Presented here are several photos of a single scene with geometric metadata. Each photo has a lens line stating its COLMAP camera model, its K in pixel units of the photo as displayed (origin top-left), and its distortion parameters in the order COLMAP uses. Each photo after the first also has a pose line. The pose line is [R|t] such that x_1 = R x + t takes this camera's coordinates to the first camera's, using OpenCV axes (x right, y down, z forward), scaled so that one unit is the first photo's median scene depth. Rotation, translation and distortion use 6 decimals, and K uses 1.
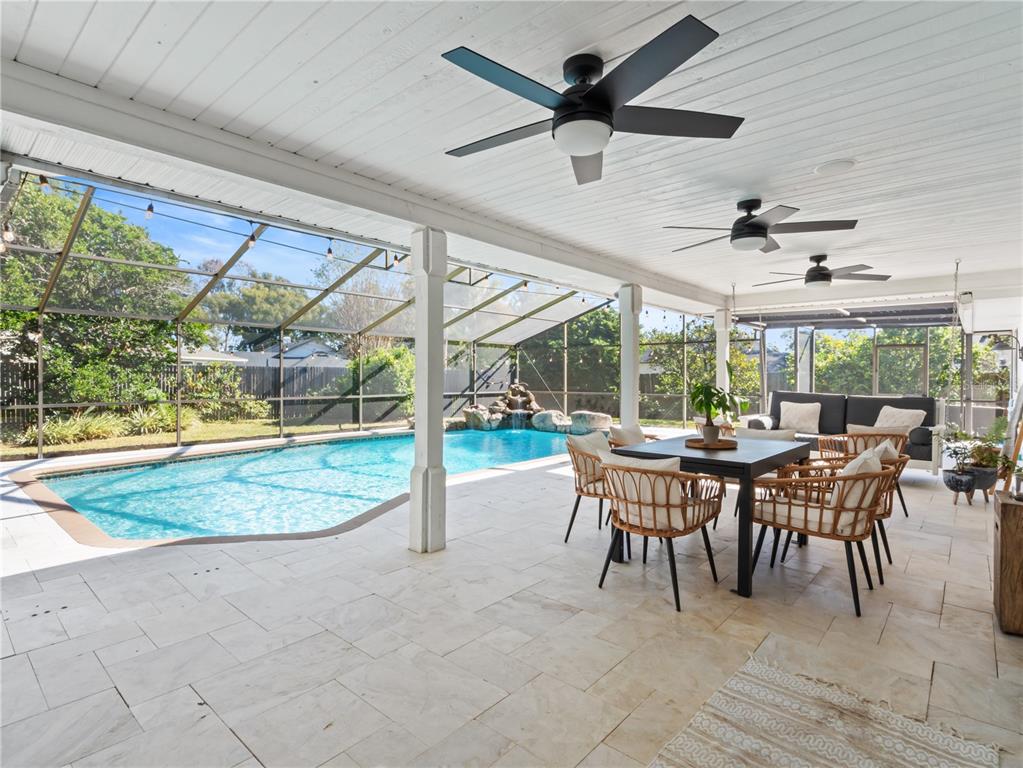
lens RADIAL K [[525.4, 0, 508.2], [0, 525.4, 378.7], [0, 0, 1]] dist [0.002102, 0.000443]
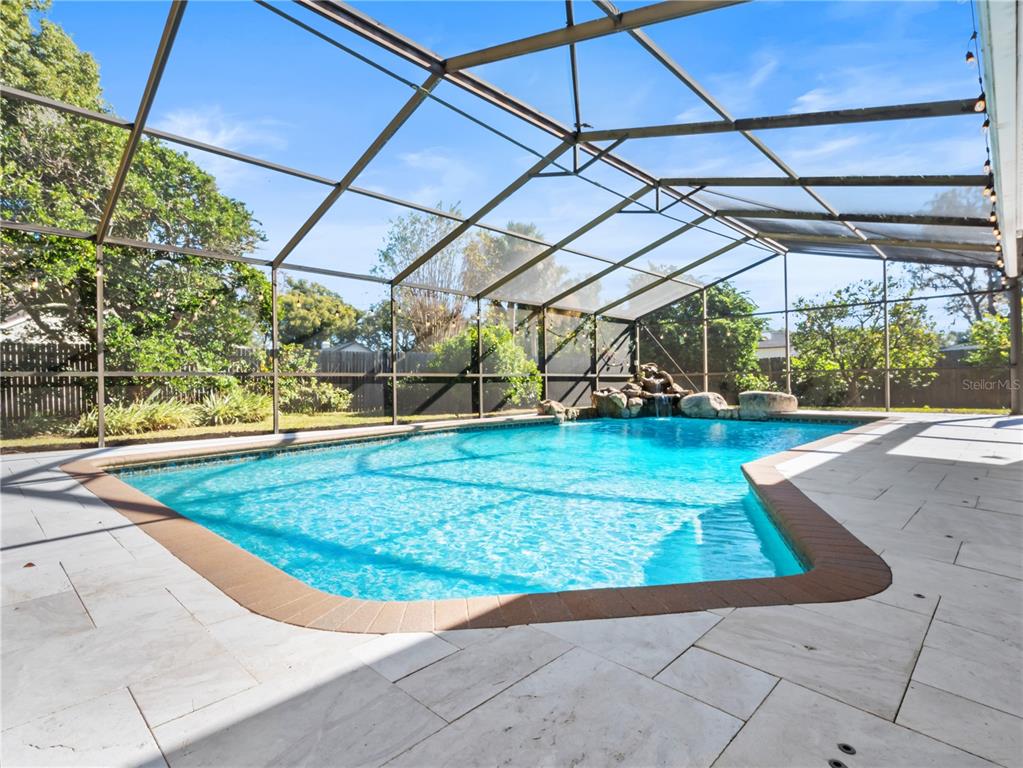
lens RADIAL K [[525.4, 0, 515.3], [0, 525.4, 385.9], [0, 0, 1]] dist [0.002102, 0.000443]
pose [[0.999081, -0.014159, -0.040452, -0.180793], [0.014249, 0.999897, 0.001936, 0.045579], [0.040420, -0.002511, 0.999180, 0.187216]]
